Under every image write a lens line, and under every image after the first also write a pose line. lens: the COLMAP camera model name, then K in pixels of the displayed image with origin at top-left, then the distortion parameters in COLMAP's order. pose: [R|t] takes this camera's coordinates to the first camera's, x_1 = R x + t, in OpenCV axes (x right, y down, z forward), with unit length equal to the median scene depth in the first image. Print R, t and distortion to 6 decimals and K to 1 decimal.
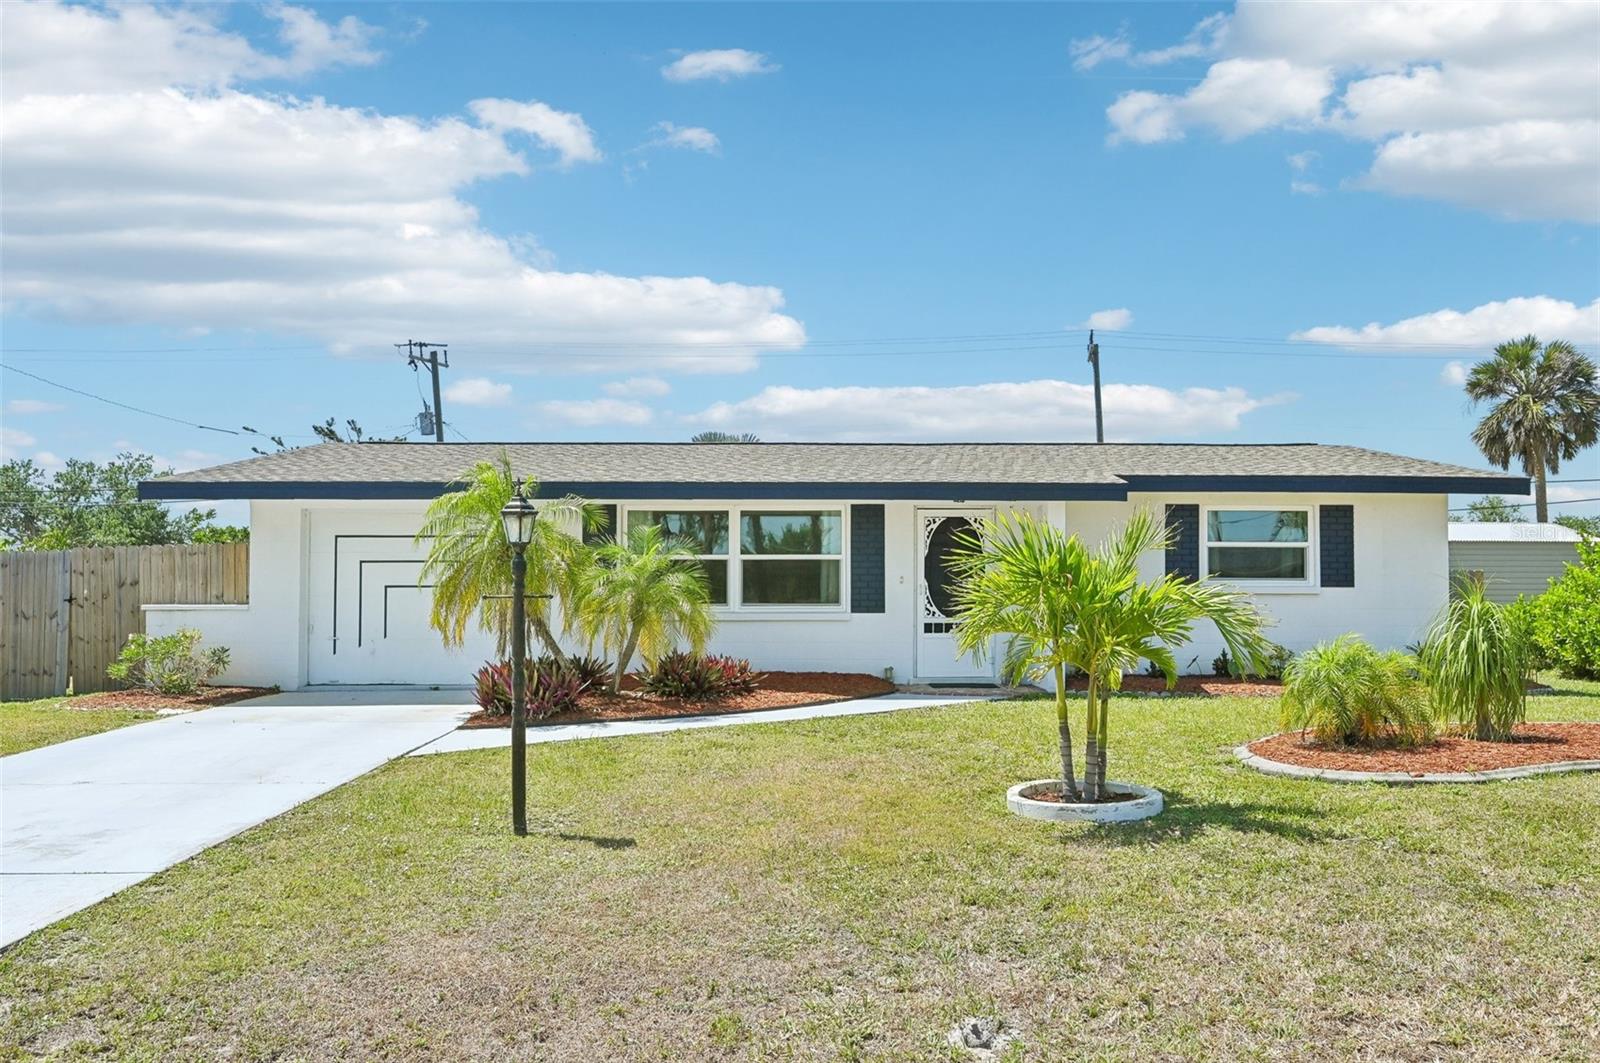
lens RADIAL K [[1089.6, 0, 800.0], [0, 1089.6, 531.5], [0, 0, 1]] dist [-0.003906, -0.000609]
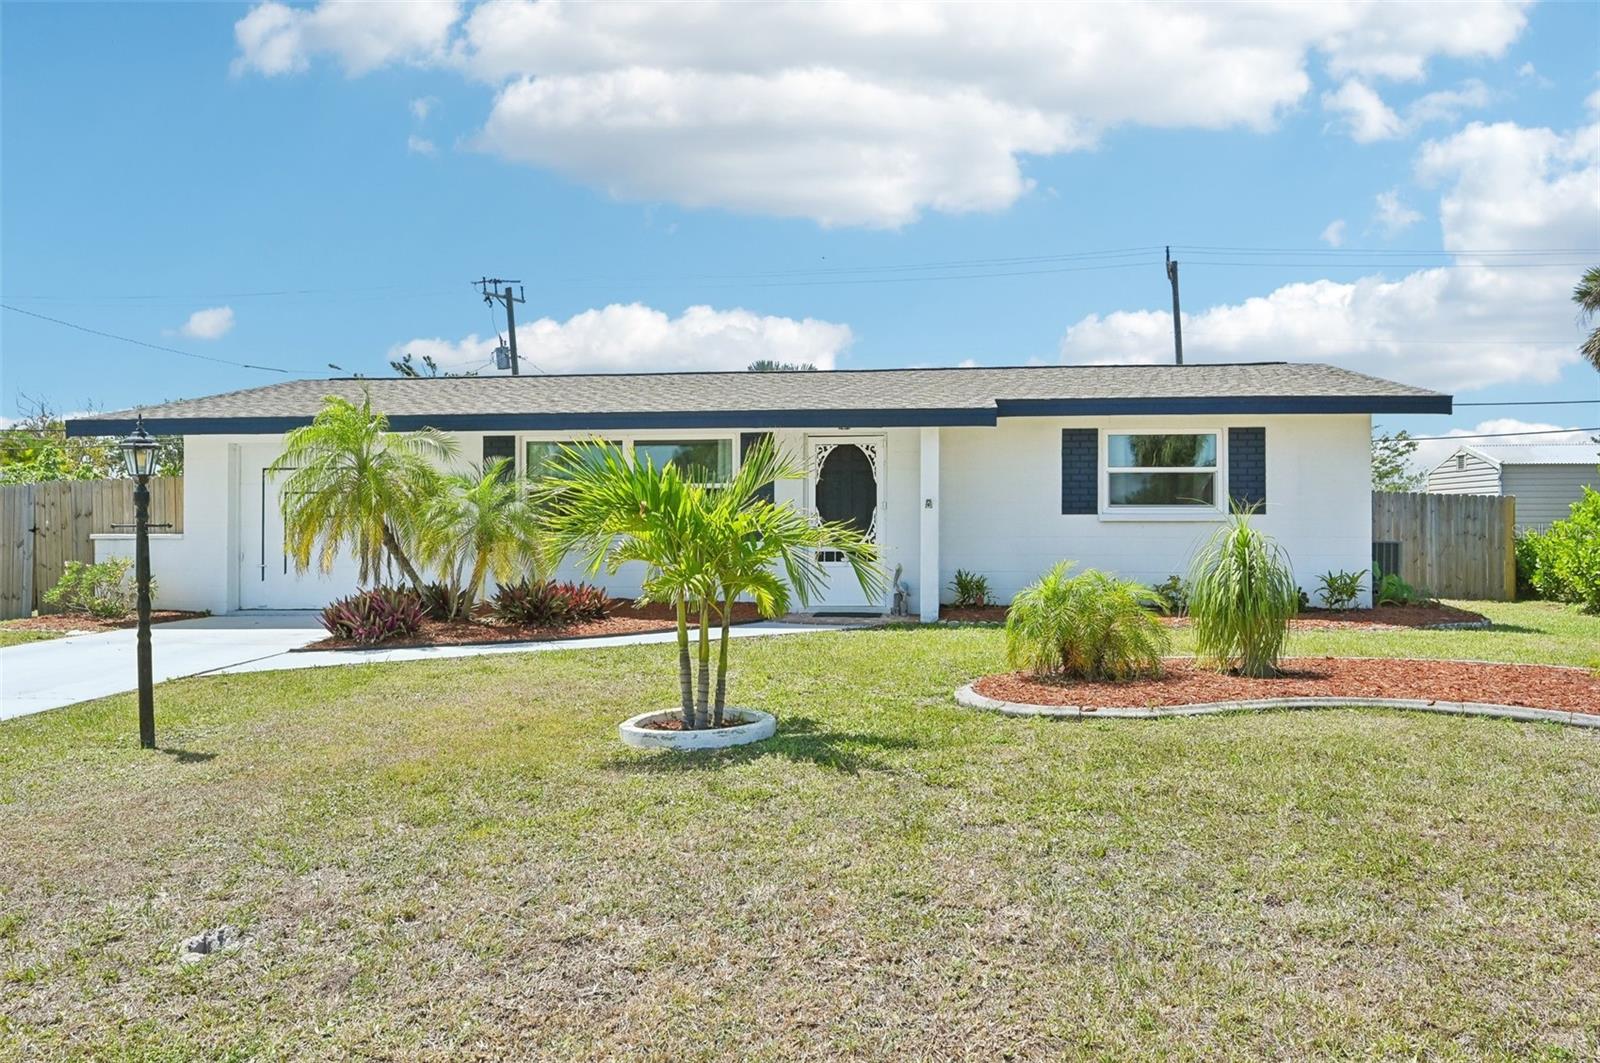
lens RADIAL K [[1097.6, 0, 799.8], [0, 1097.6, 467.1], [0, 0, 1]] dist [-0.004752, -0.000478]
pose [[0.993242, -0.008462, -0.115750, 0.217135], [0.009264, 0.999937, 0.006400, 0.000608], [0.115689, -0.007429, 0.993258, 0.004185]]
